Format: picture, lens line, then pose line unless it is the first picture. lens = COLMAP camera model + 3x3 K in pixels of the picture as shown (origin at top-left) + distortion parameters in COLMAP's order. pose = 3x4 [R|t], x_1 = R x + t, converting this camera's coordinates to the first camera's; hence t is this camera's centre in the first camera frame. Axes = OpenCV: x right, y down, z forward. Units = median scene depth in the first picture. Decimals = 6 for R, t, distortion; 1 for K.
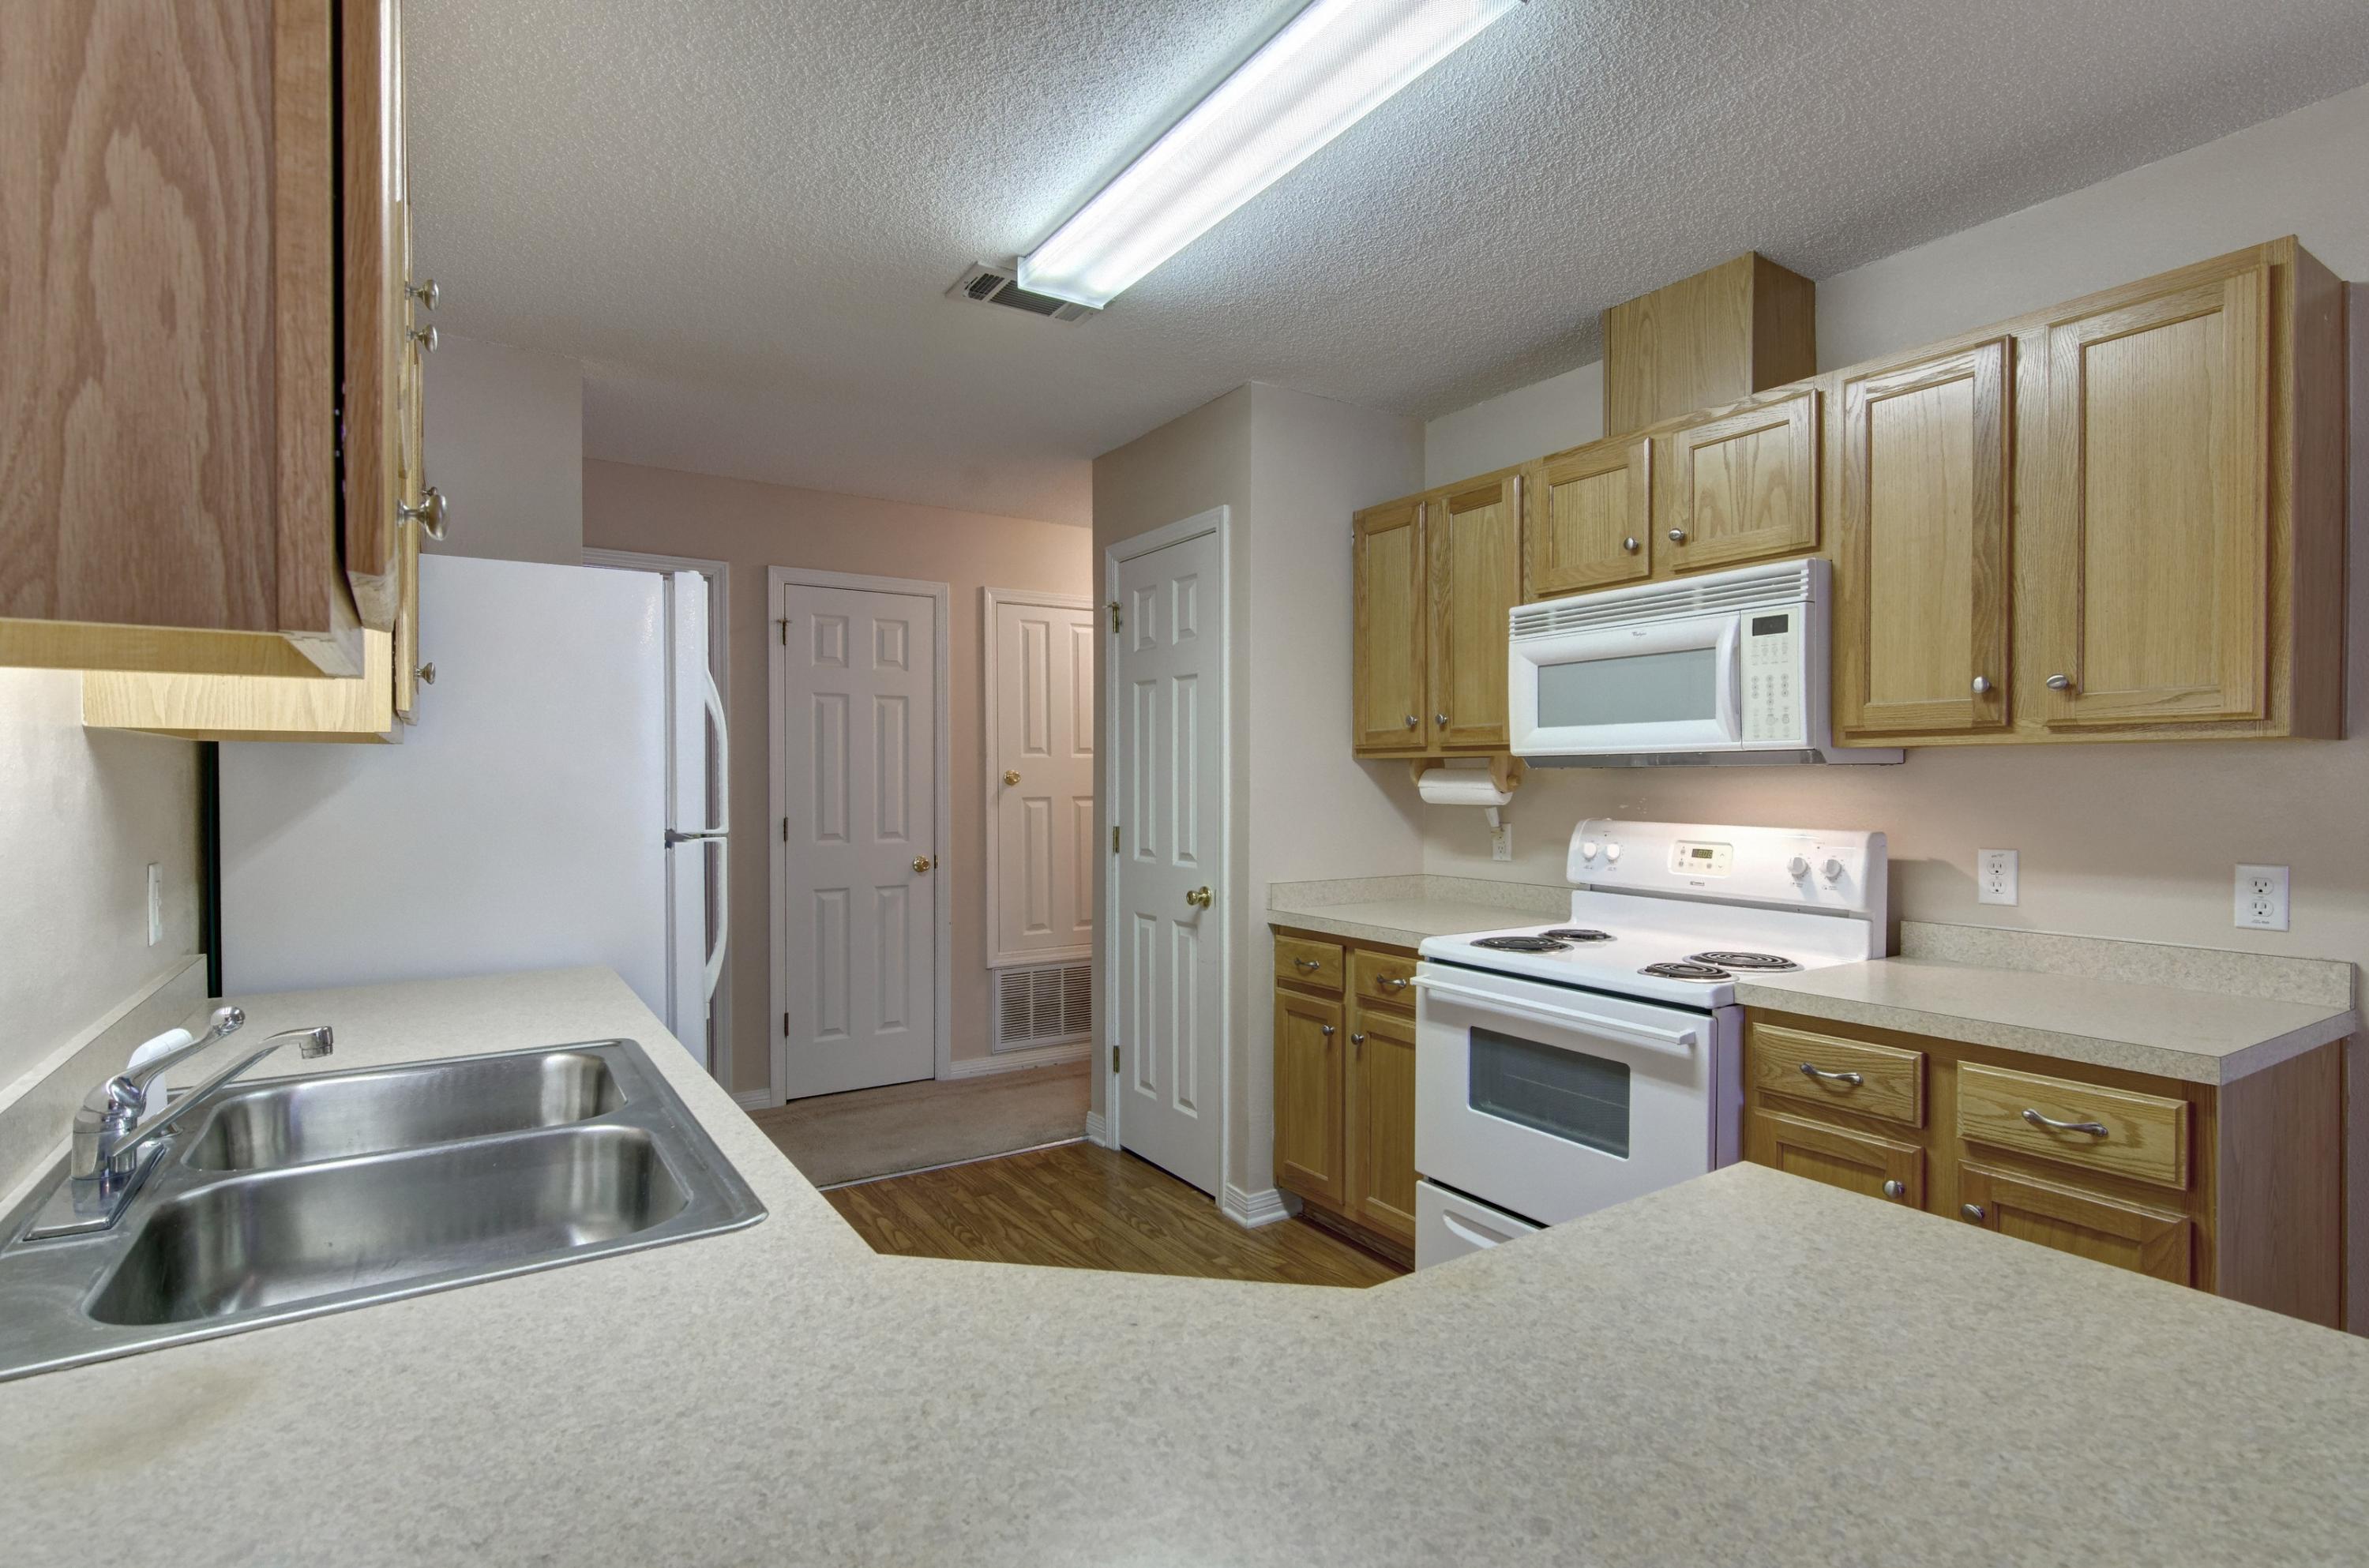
lens RADIAL K [[1142.0, 0, 1188.7], [0, 1142.0, 786.6], [0, 0, 1]] dist [0.005620, -0.001704]
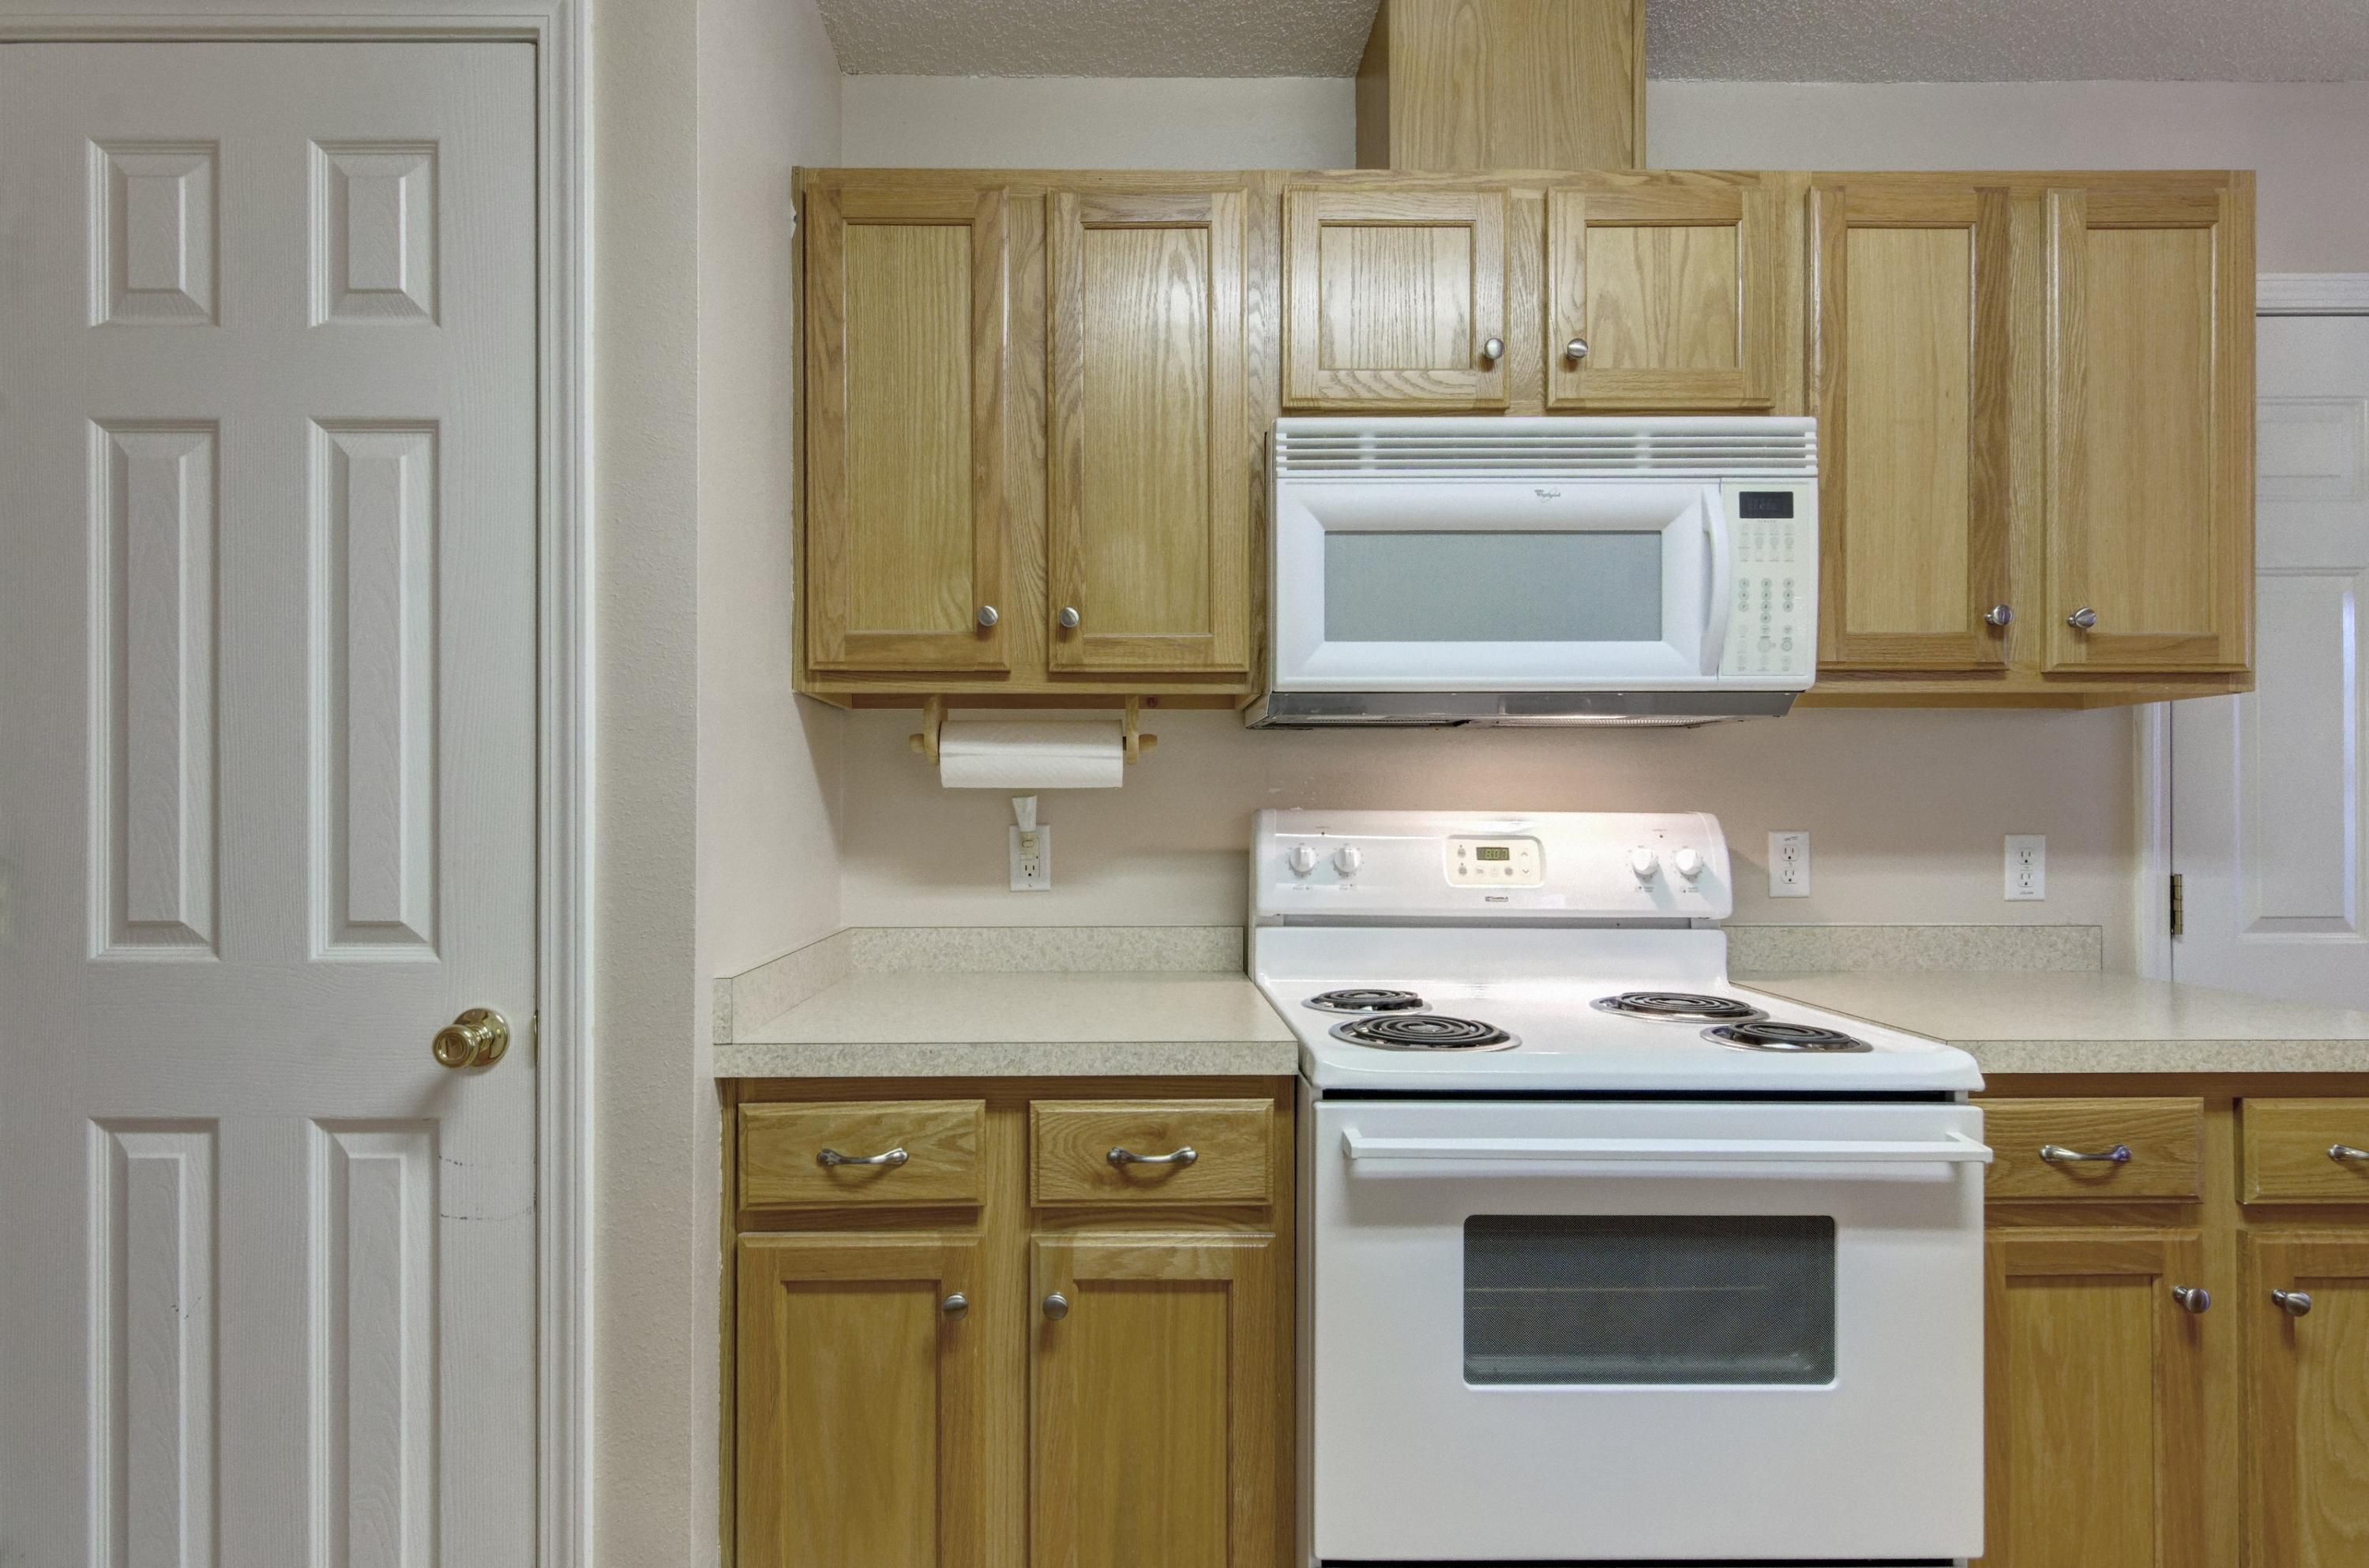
lens RADIAL K [[1142.0, 0, 1078.3], [0, 1142.0, 814.7], [0, 0, 1]] dist [0.005620, -0.001704]
pose [[0.541453, 0.003482, 0.840724, -0.247219], [0.005632, 0.999954, -0.007769, 0.039921], [-0.840712, 0.008941, 0.541408, 0.850551]]
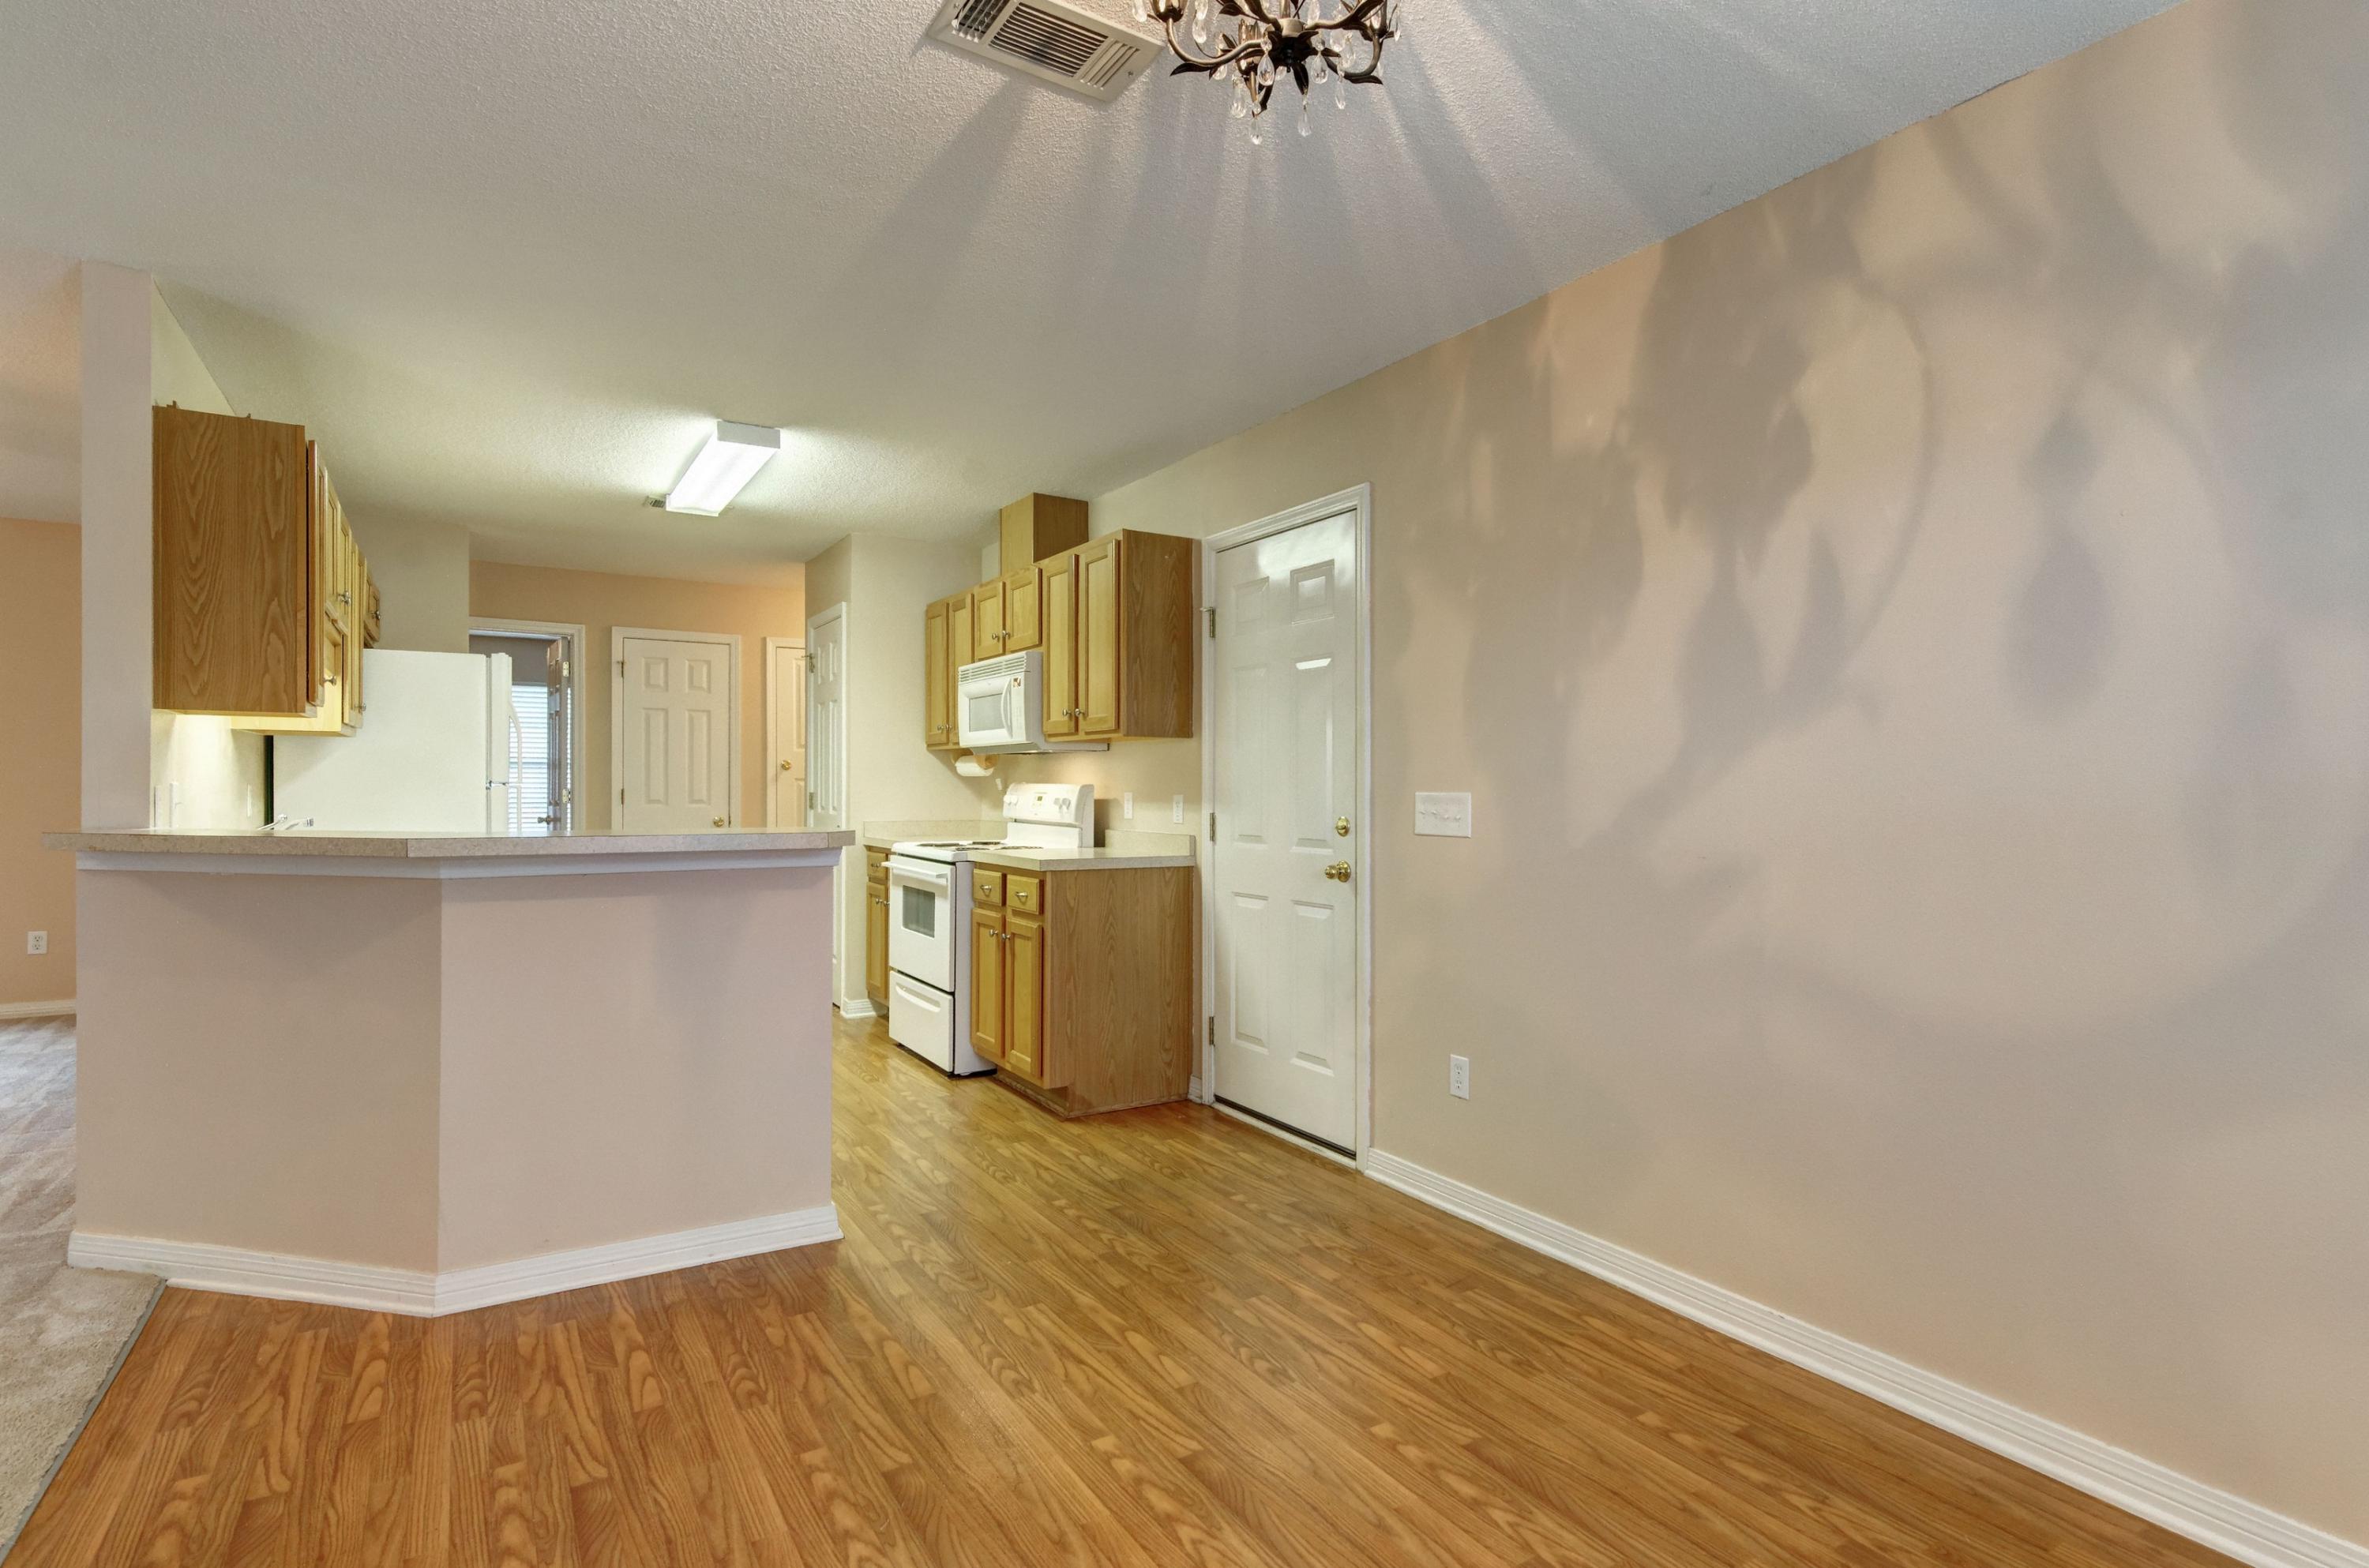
lens RADIAL K [[1142.0, 0, 1177.2], [0, 1142.0, 791.4], [0, 0, 1]] dist [0.005620, -0.001704]
pose [[0.999792, 0.005817, -0.019549, 0.744420], [-0.005836, 0.999983, -0.000888, 0.048435], [0.019544, 0.001002, 0.999809, -0.928207]]
